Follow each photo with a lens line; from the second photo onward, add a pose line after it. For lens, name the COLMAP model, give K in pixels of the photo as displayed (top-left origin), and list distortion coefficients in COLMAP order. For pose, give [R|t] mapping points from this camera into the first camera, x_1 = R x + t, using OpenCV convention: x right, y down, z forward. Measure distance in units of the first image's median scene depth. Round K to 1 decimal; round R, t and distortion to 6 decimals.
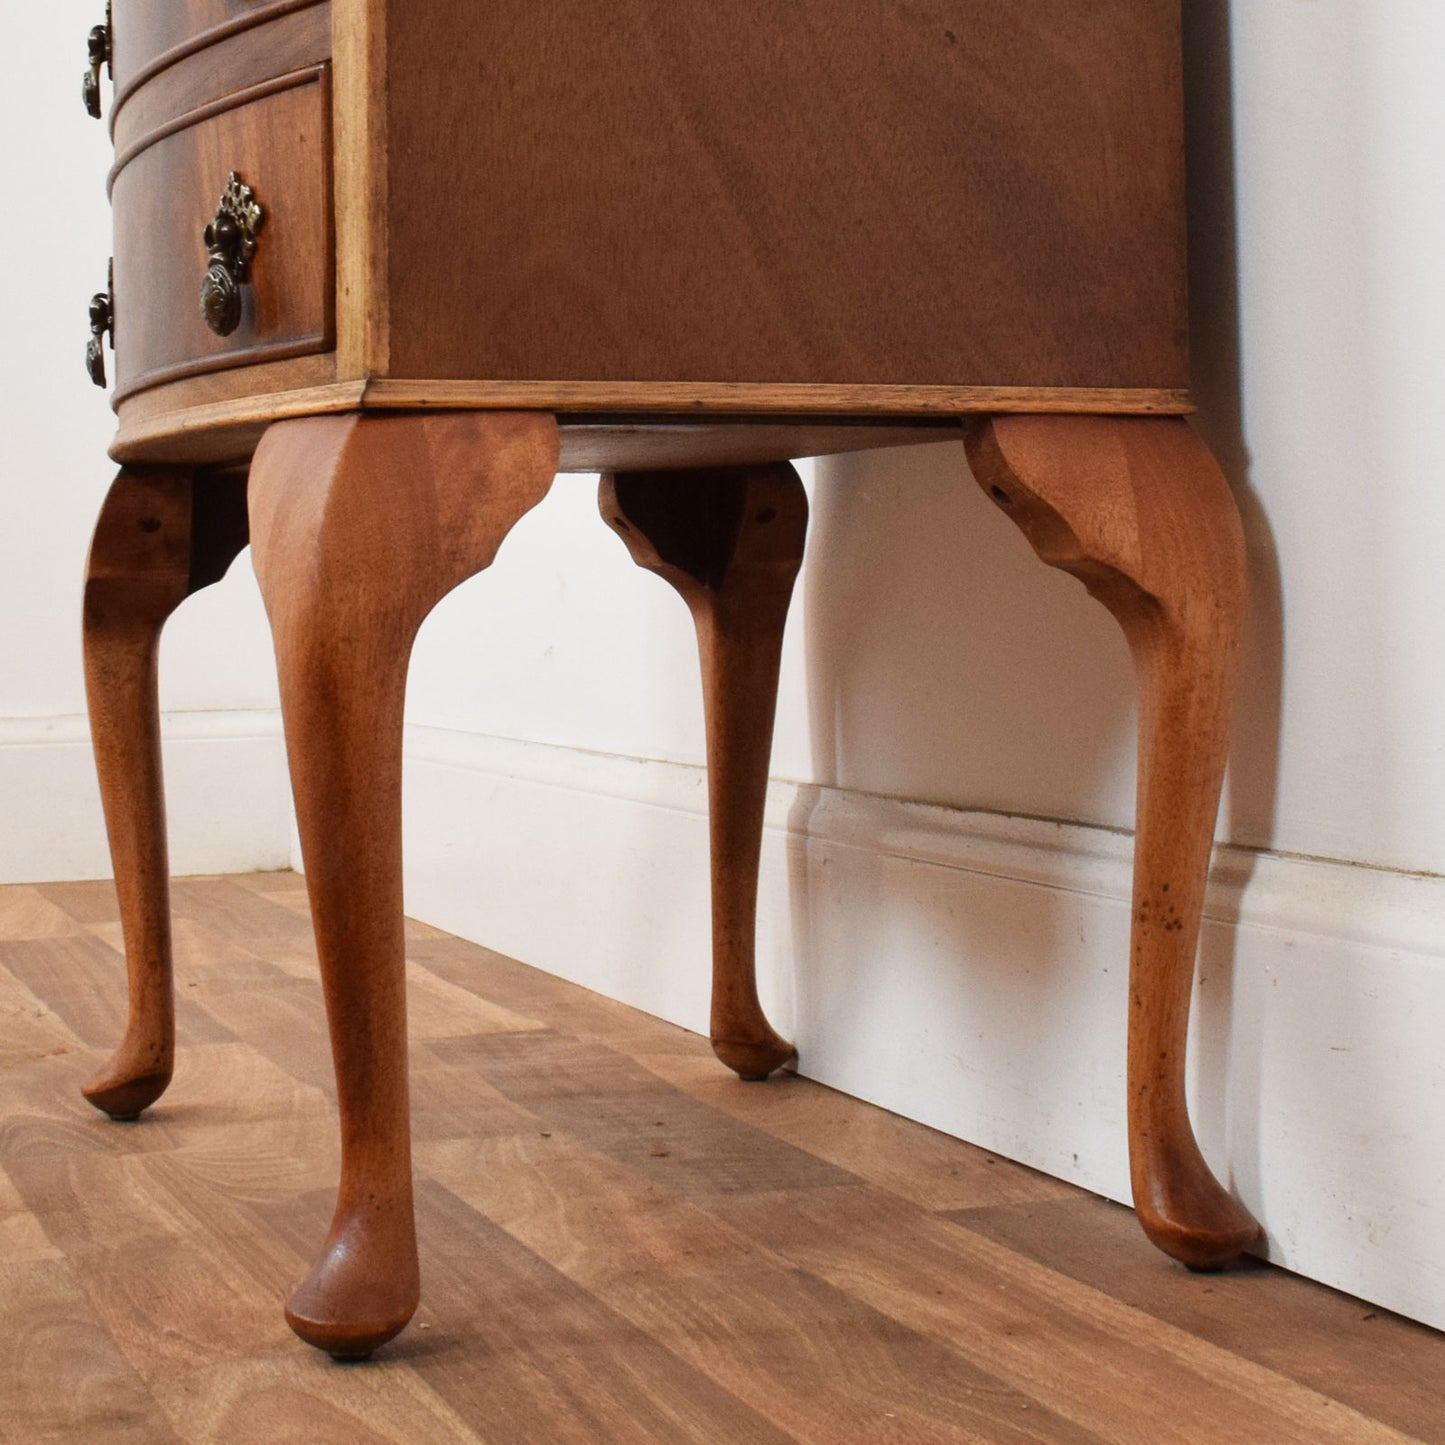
lens RADIAL K [[3031.9, 0, 686.1], [0, 3031.9, 475.3], [0, 0, 1]] dist [-0.034454, 0.000000]
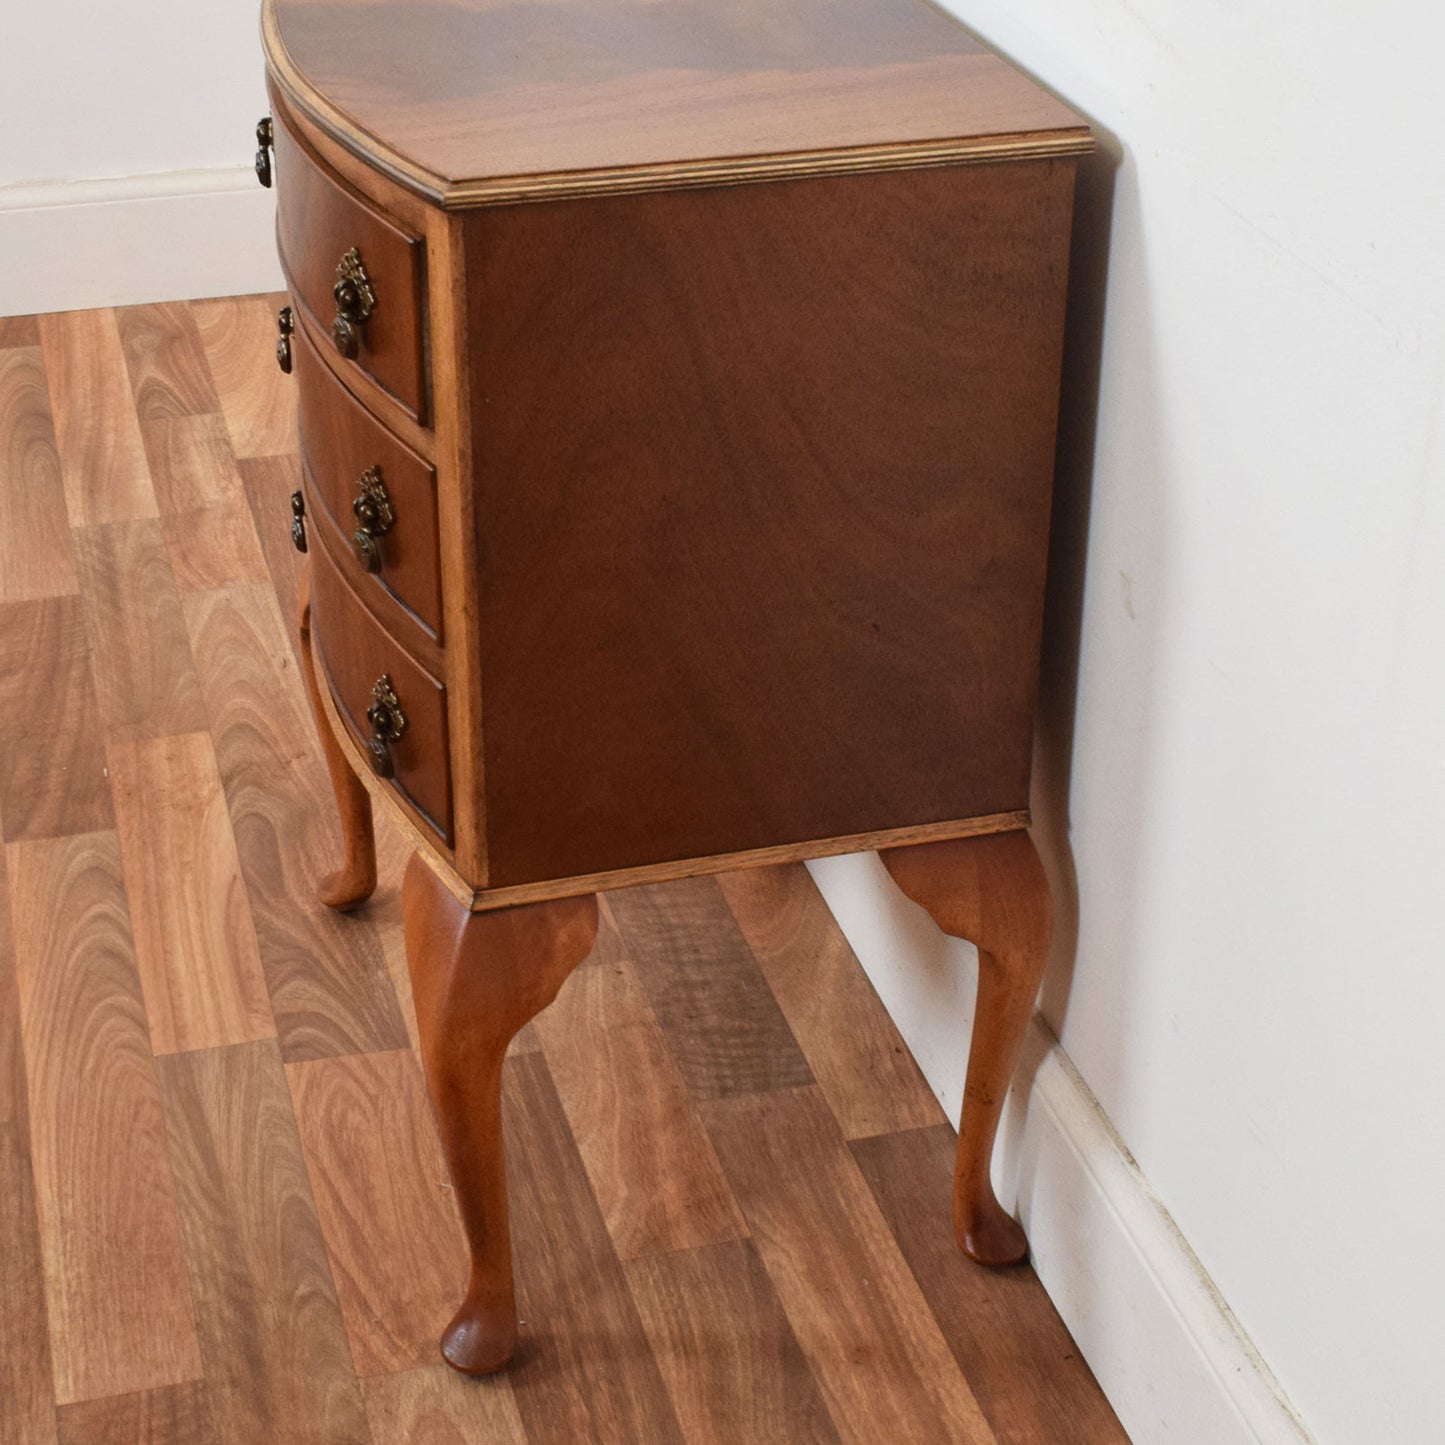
lens RADIAL K [[2698.2, 0, 716.7], [0, 2698.2, 638.6], [0, 0, 1]] dist [-0.034765, 0.000000]
pose [[0.998015, 0.047874, -0.040912, 0.068603], [-0.020303, 0.859585, 0.510590, -0.841798], [0.059612, -0.508746, 0.858851, -0.116731]]
